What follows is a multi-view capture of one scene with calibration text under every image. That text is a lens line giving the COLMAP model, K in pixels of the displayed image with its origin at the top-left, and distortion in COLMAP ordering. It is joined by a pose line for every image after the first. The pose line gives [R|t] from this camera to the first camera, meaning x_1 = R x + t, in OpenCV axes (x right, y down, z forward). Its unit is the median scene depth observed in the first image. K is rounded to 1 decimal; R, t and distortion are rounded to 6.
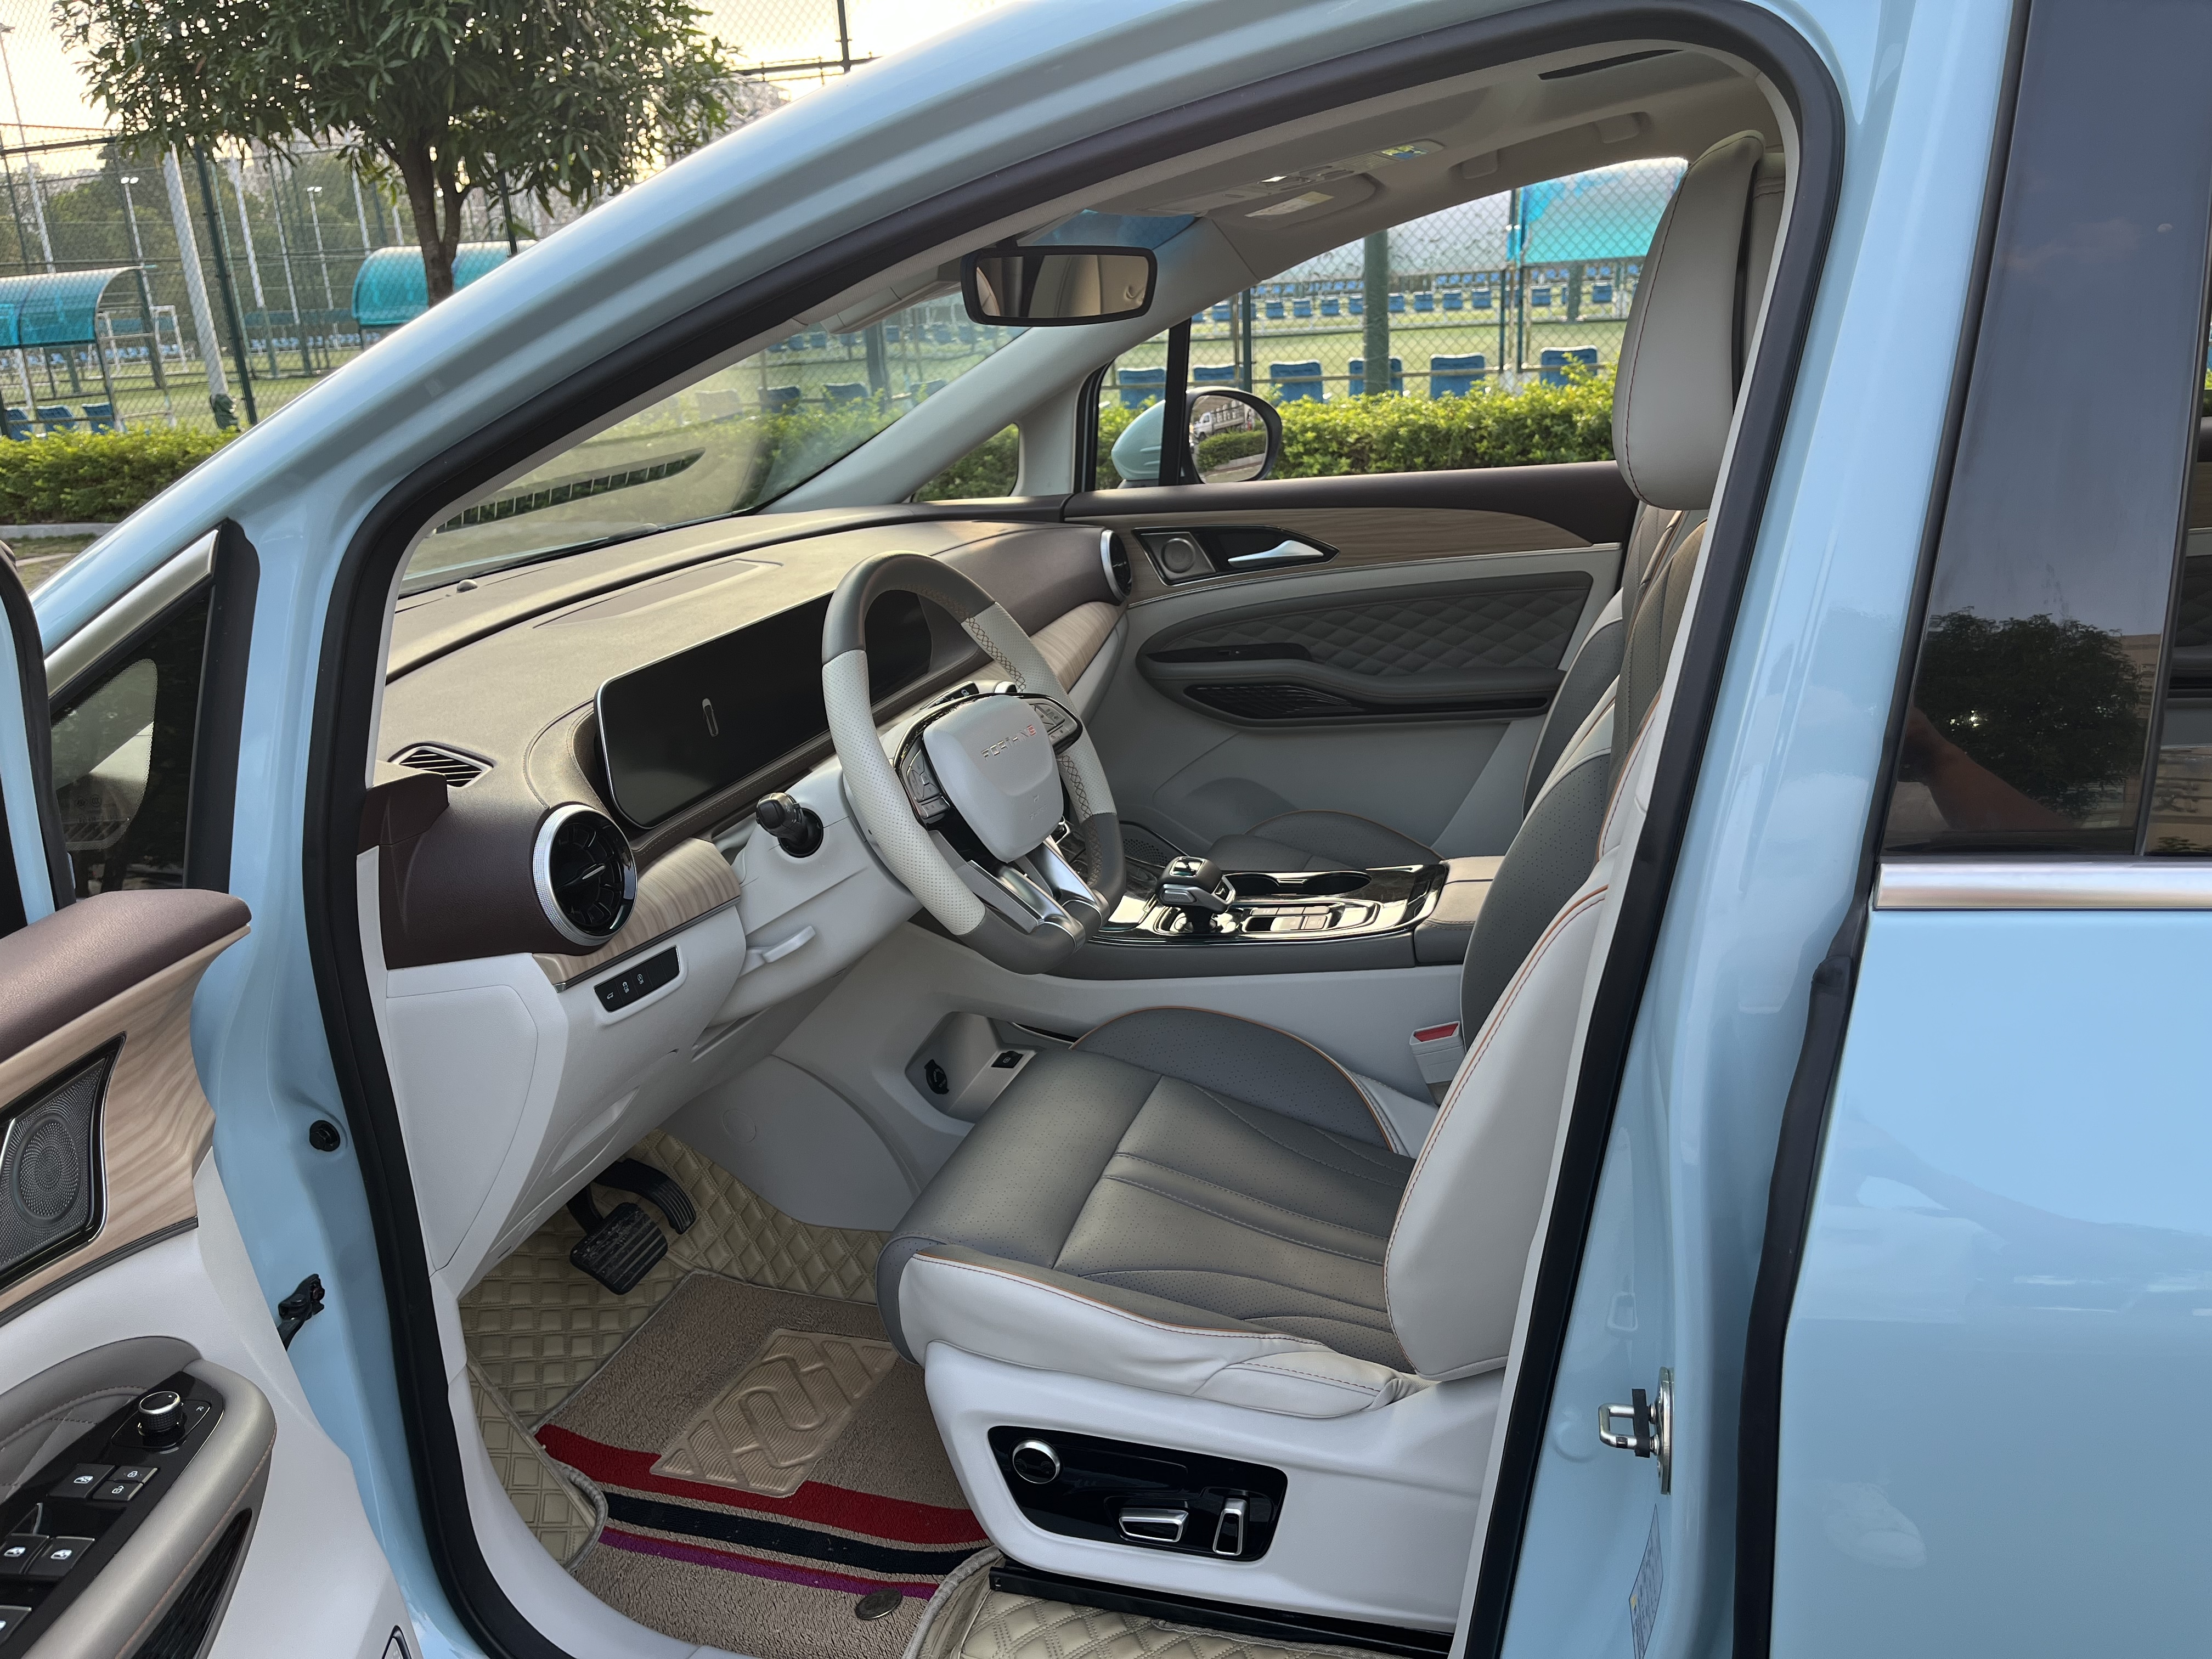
lens RADIAL K [[1741.8, 0, 1110.4], [0, 1741.8, 880.7], [0, 0, 1]] dist [-0.001875, -0.001366]
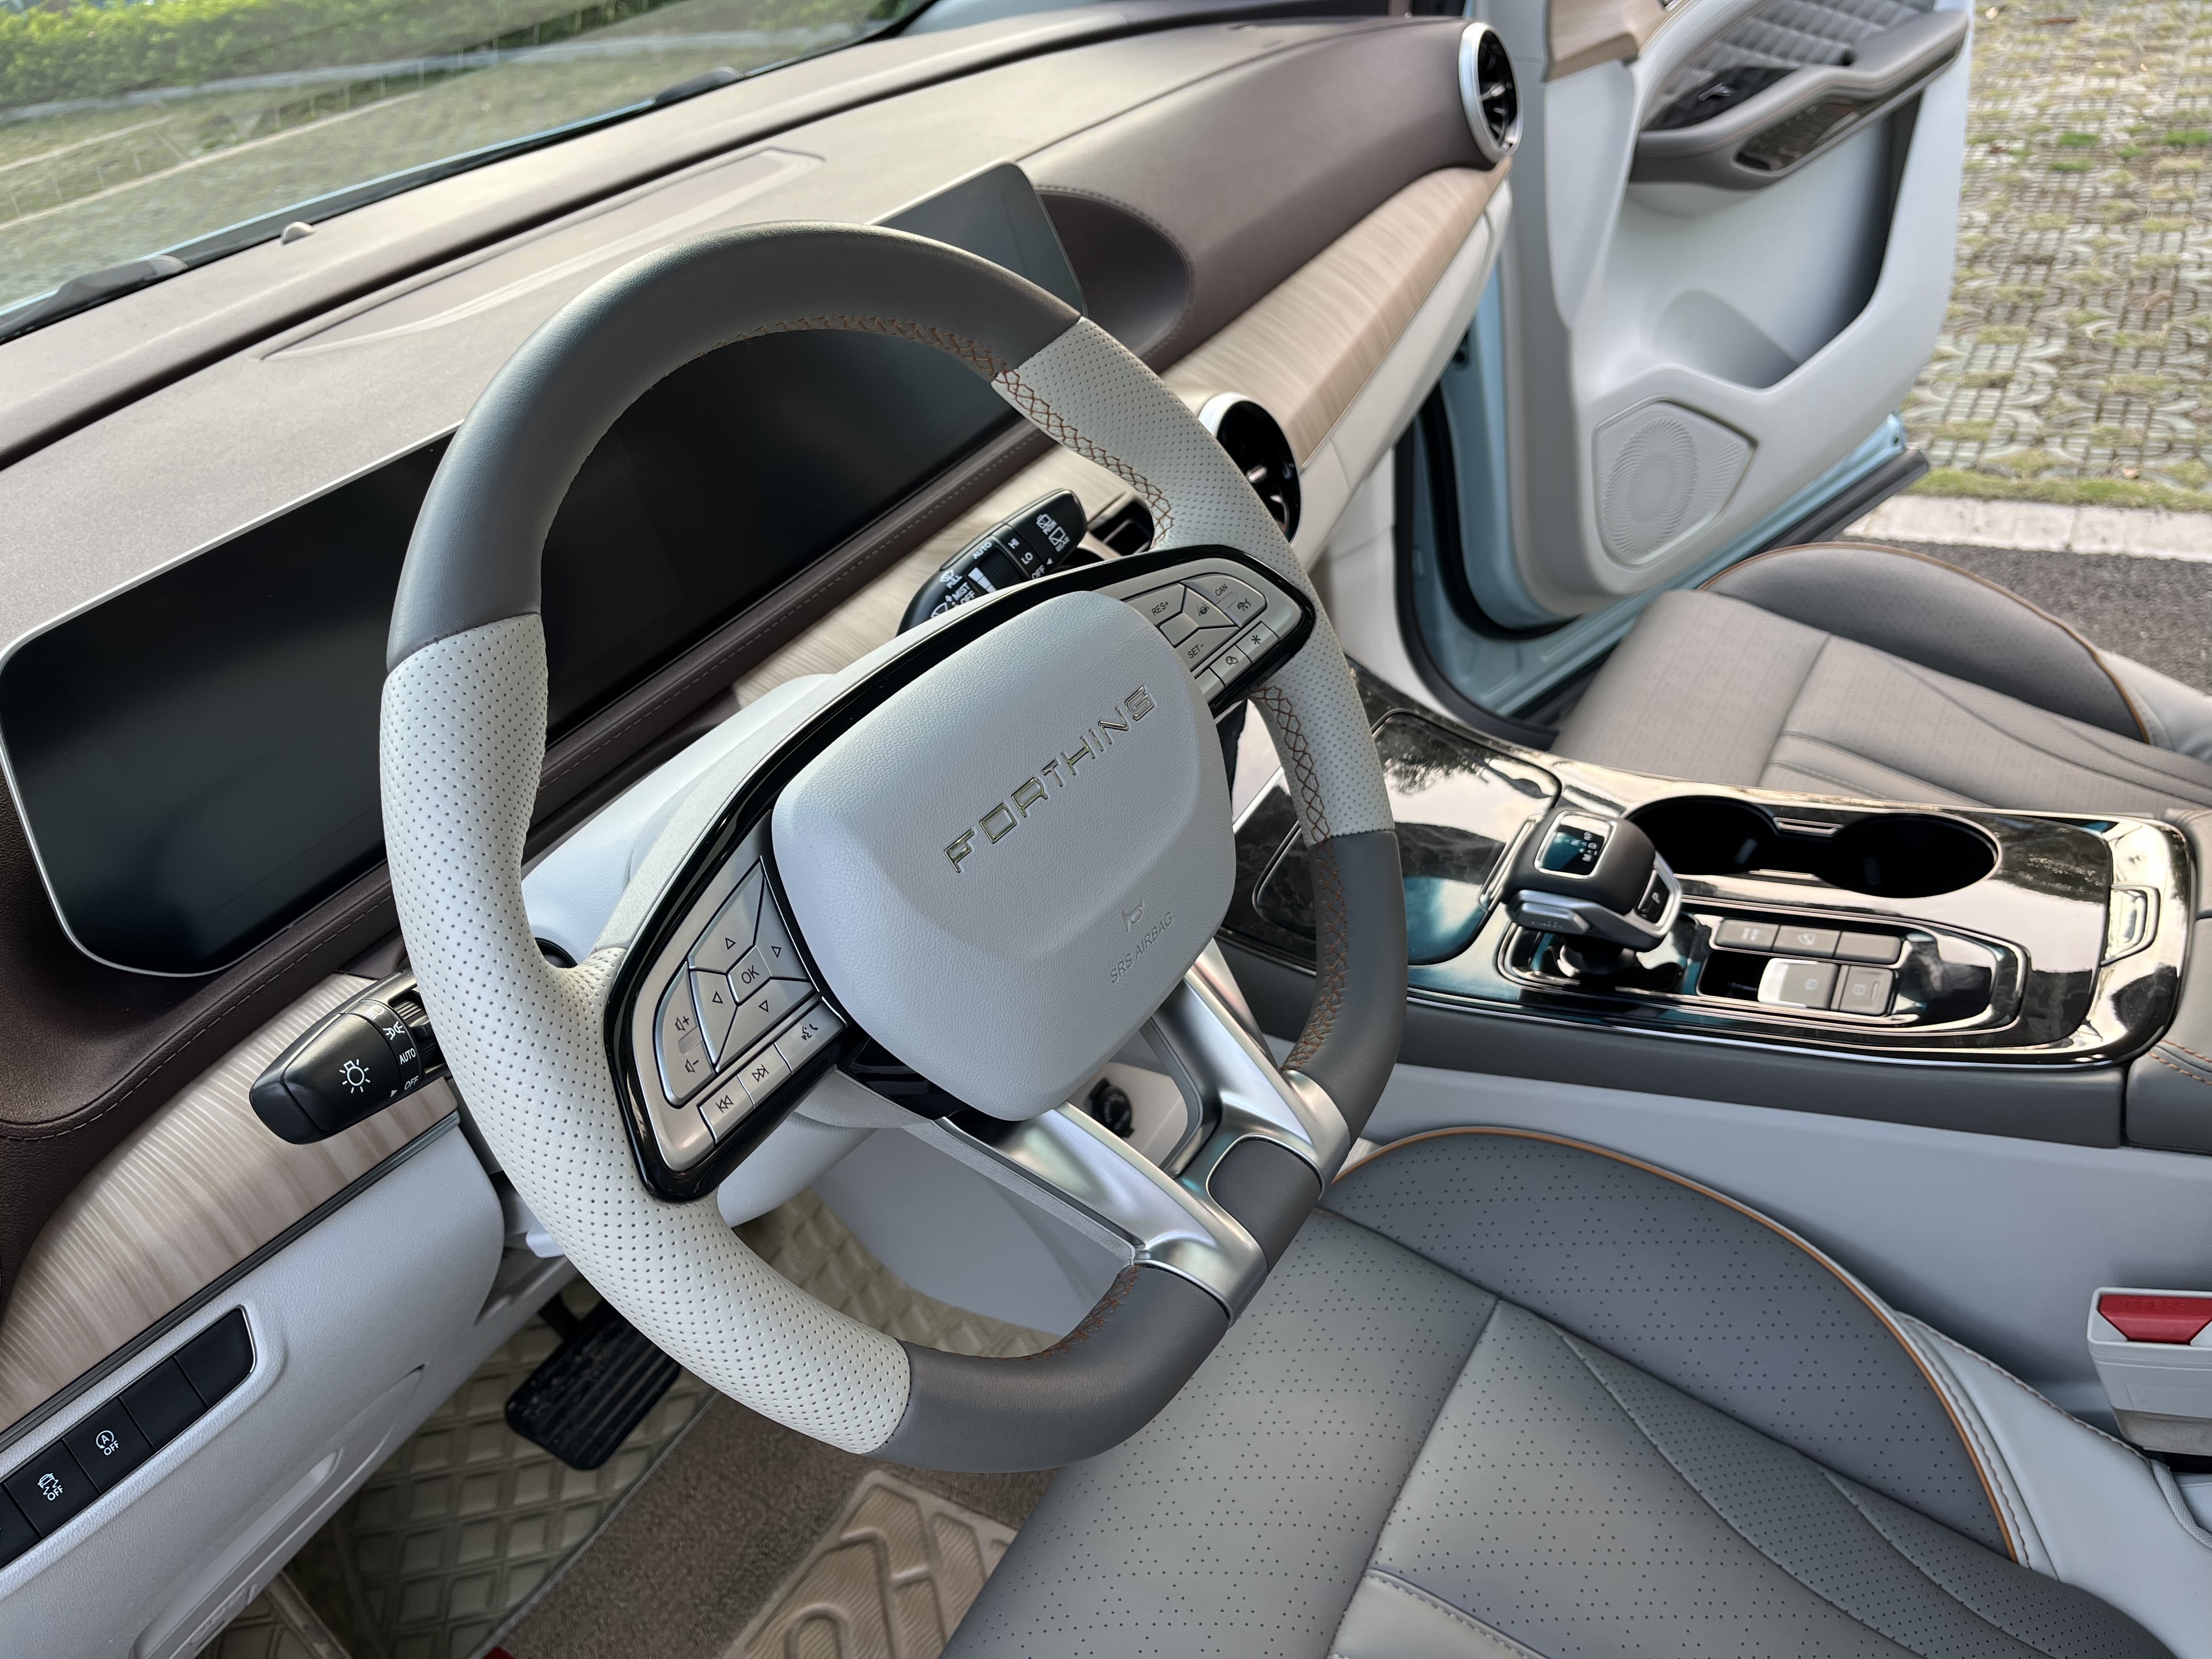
lens RADIAL K [[1701.0, 0, 1106.0], [0, 1701.0, 829.5], [0, 0, 1]] dist [0.059055, -0.107659]
pose [[0.969748, 0.037189, -0.241259, 0.034463], [0.026632, 0.966310, 0.255999, -0.137885], [0.242652, -0.254680, 0.936087, 0.568317]]
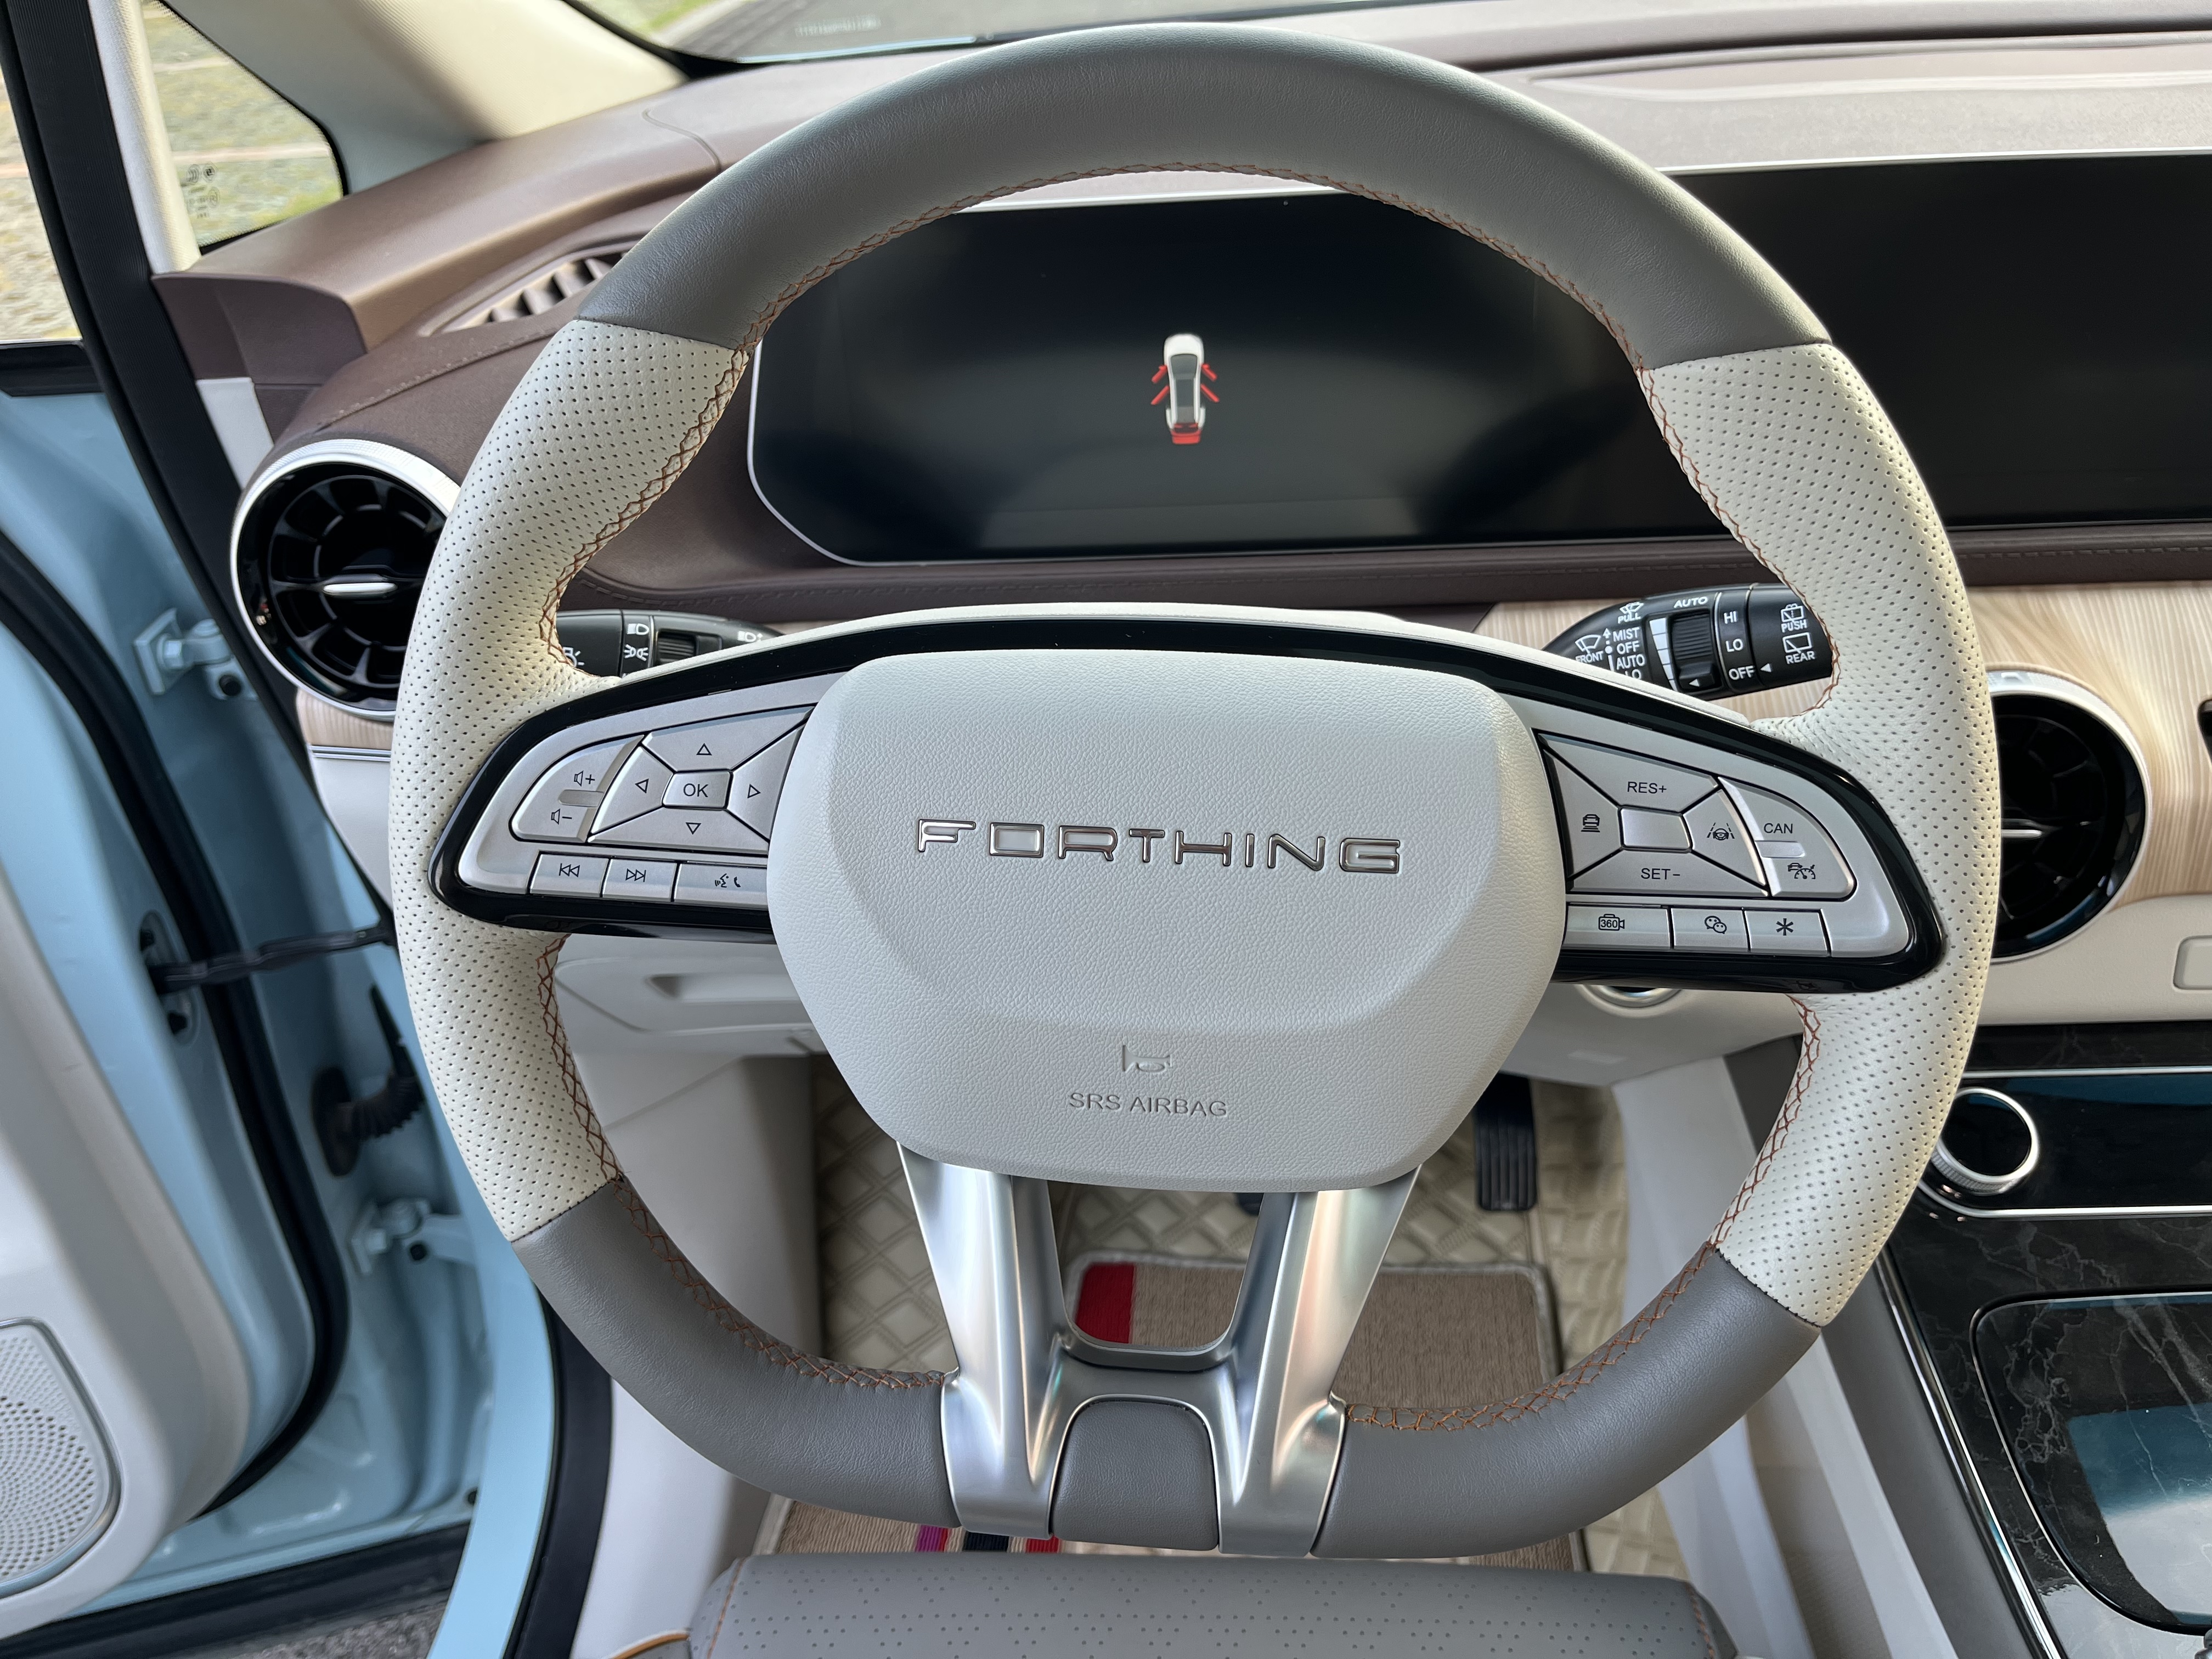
lens RADIAL K [[1701.0, 0, 1106.0], [0, 1701.0, 829.5], [0, 0, 1]] dist [0.059055, -0.107659]
pose [[0.236263, 0.559697, -0.794305, 0.137648], [-0.269331, 0.823139, 0.499903, -0.187574], [0.933617, 0.095823, 0.345221, 0.781435]]
